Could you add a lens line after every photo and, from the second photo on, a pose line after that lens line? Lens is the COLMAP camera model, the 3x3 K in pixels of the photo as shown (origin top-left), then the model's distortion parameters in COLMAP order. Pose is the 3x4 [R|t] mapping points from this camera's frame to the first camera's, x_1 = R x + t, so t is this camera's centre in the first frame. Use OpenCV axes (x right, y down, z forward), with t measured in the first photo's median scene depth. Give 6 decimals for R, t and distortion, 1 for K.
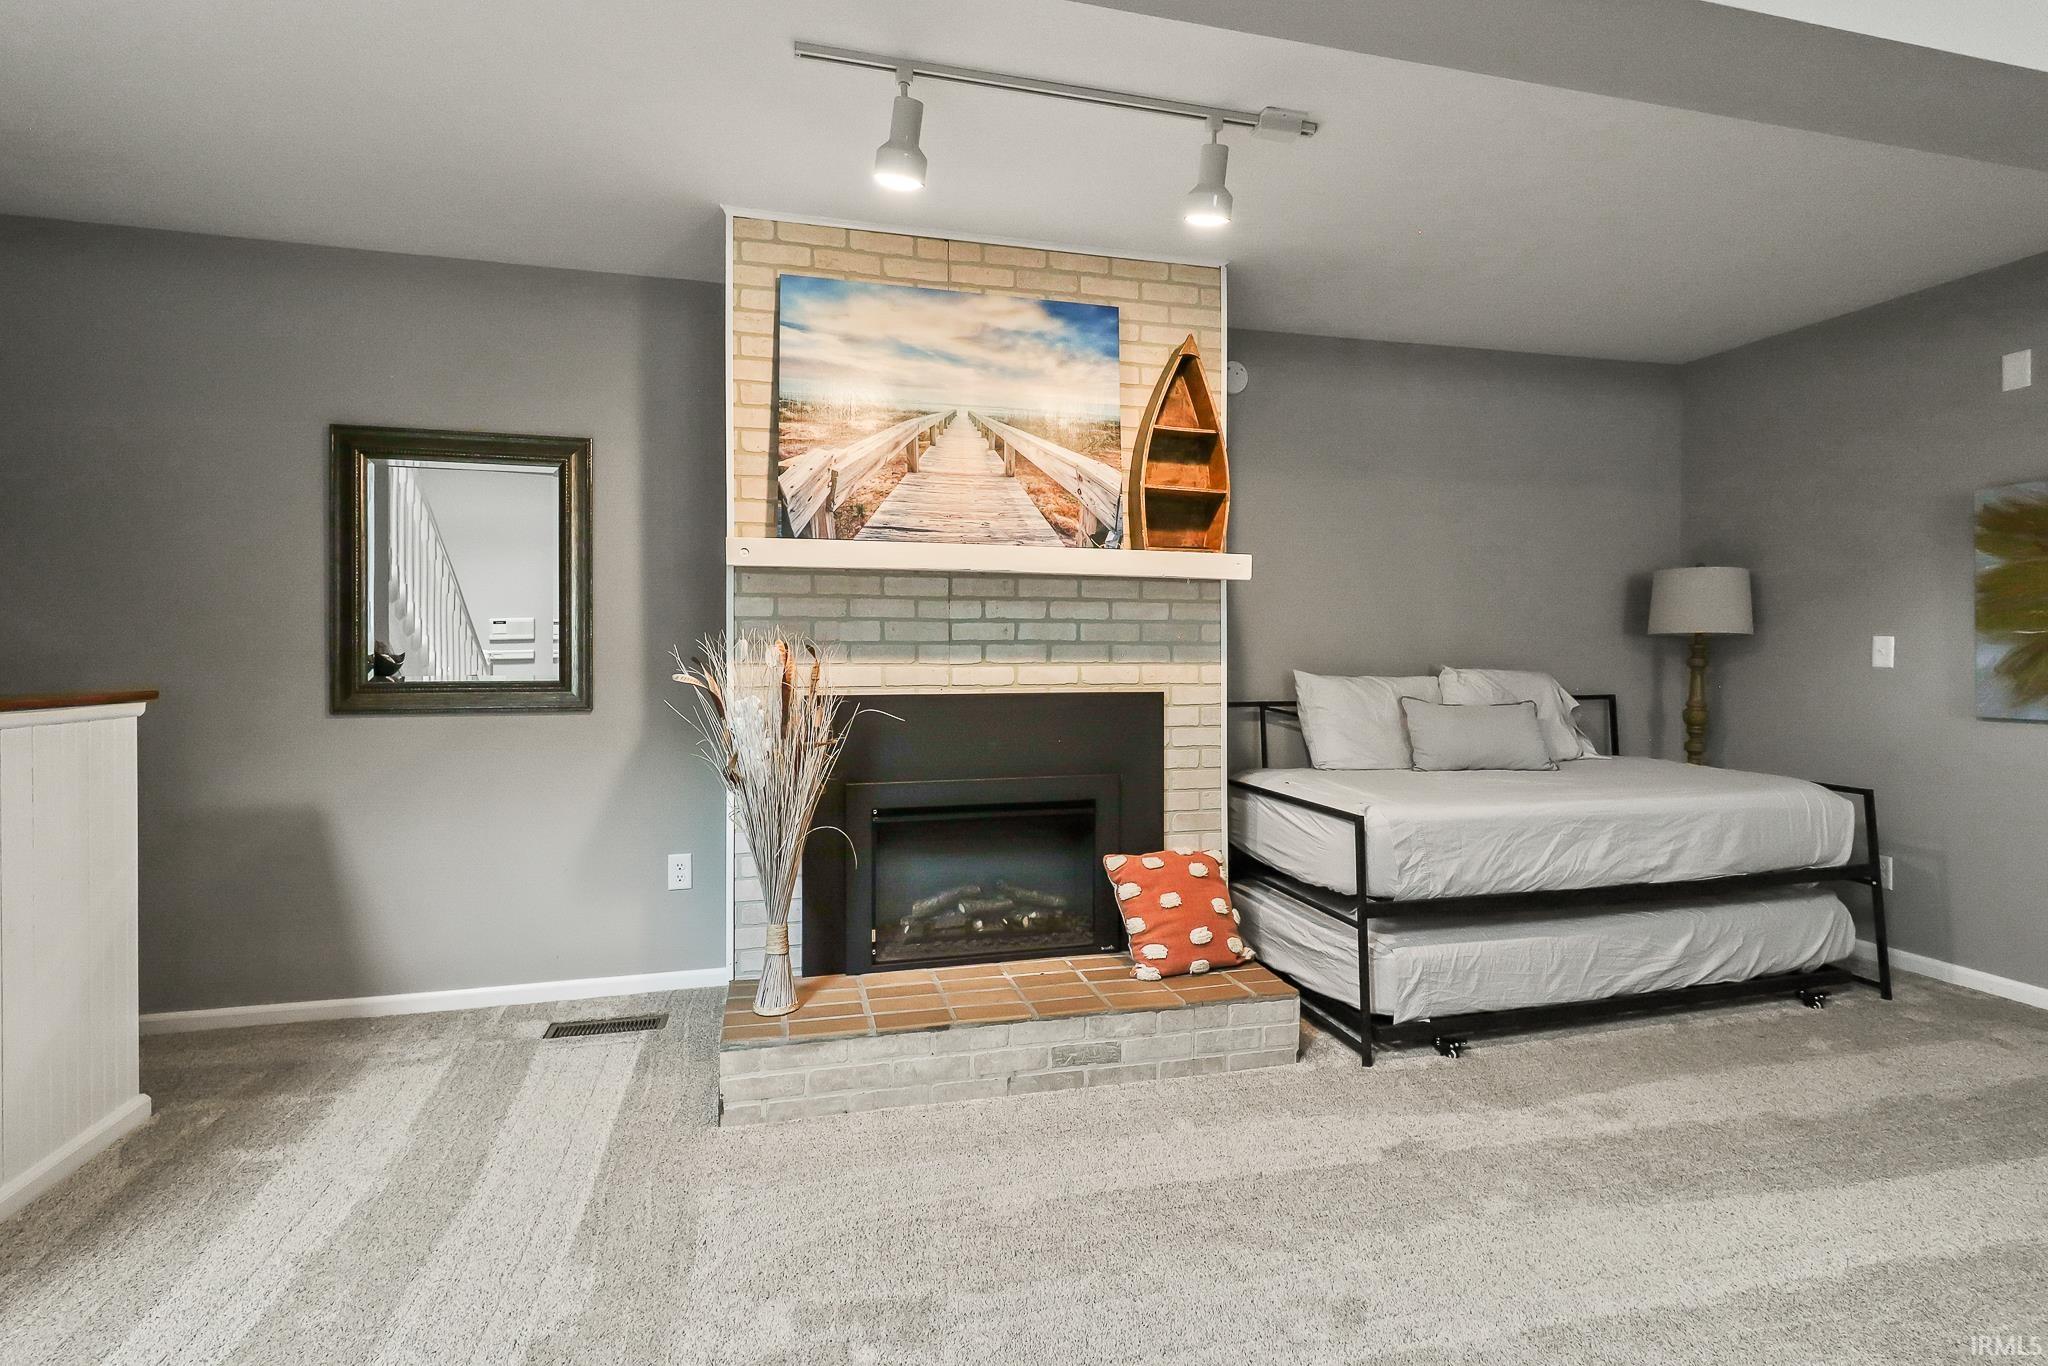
lens RADIAL K [[967.1, 0, 1025.8], [0, 967.1, 668.0], [0, 0, 1]] dist [0.001812, -0.000780]
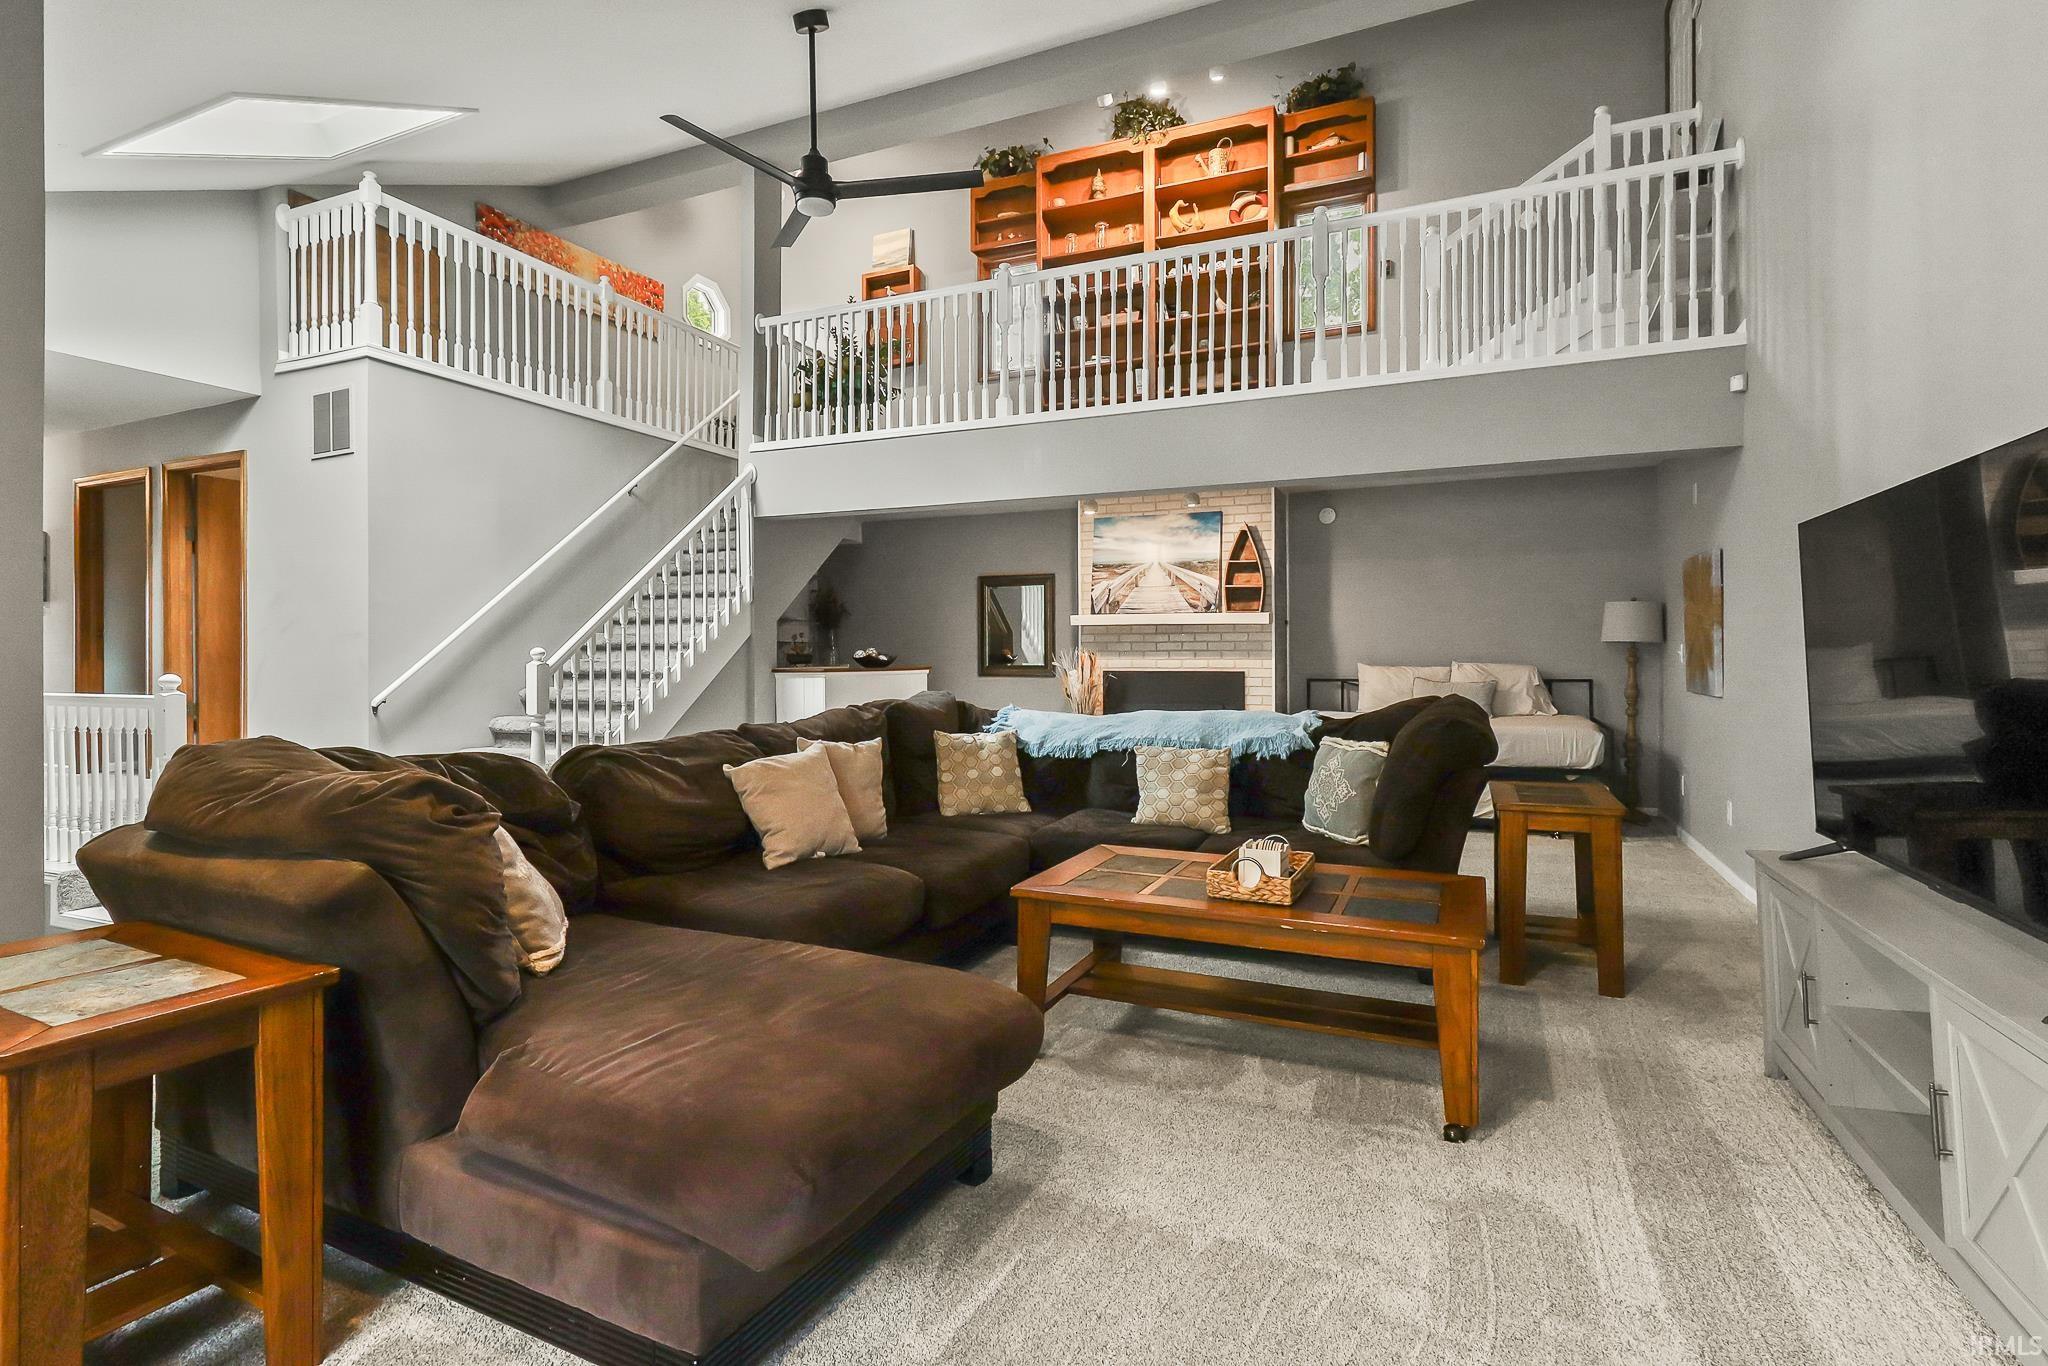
lens RADIAL K [[967.1, 0, 1025.6], [0, 967.1, 670.9], [0, 0, 1]] dist [0.001812, -0.000780]
pose [[0.775621, 0.007757, -0.631151, 1.265491], [-0.004268, 0.999966, 0.007046, 0.009902], [0.631184, -0.002771, 0.775628, -1.199573]]
